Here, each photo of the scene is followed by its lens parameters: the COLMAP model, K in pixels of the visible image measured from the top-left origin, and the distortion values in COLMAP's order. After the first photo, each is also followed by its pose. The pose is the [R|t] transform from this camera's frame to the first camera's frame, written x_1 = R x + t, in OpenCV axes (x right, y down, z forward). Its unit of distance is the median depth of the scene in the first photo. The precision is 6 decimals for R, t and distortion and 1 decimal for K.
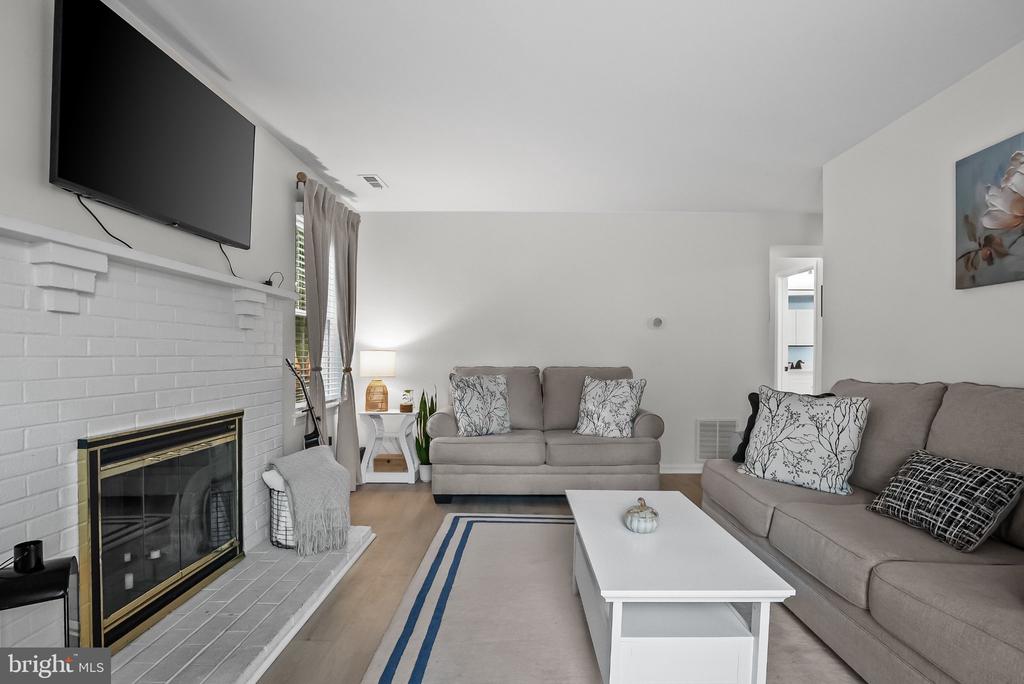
lens RADIAL K [[508.4, 0, 513.4], [0, 508.4, 346.4], [0, 0, 1]] dist [-0.027967, 0.004560]
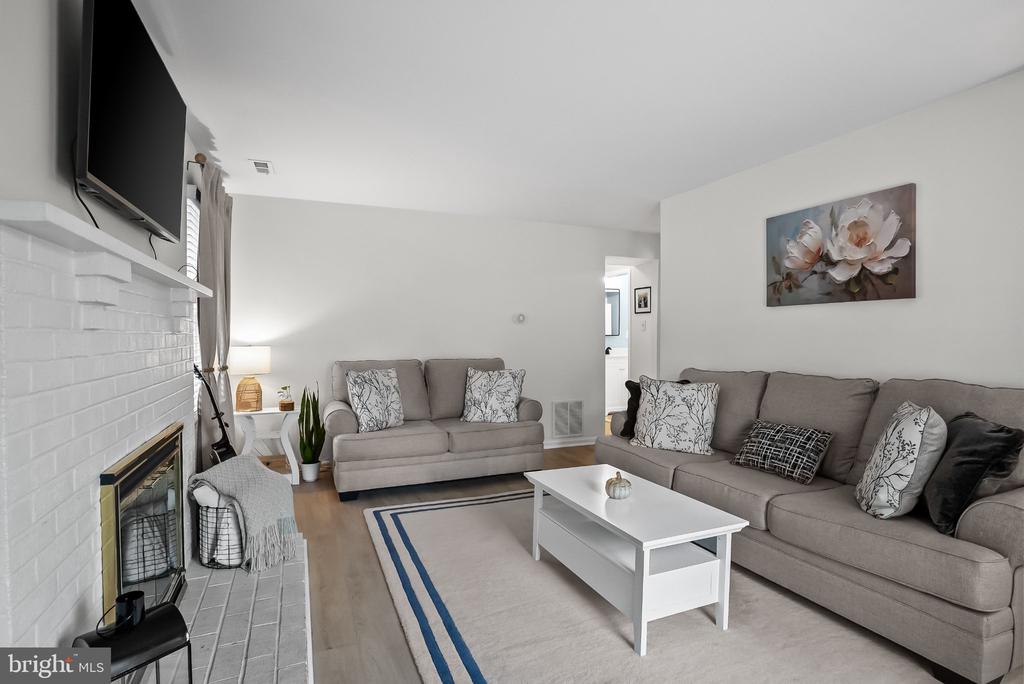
lens RADIAL K [[508.4, 0, 496.4], [0, 508.4, 323.9], [0, 0, 1]] dist [-0.027967, 0.004560]
pose [[0.921788, 0.005648, 0.387653, -0.381535], [-0.003059, 0.999969, -0.007295, -0.047094], [-0.387682, 0.005539, 0.921776, -0.047730]]
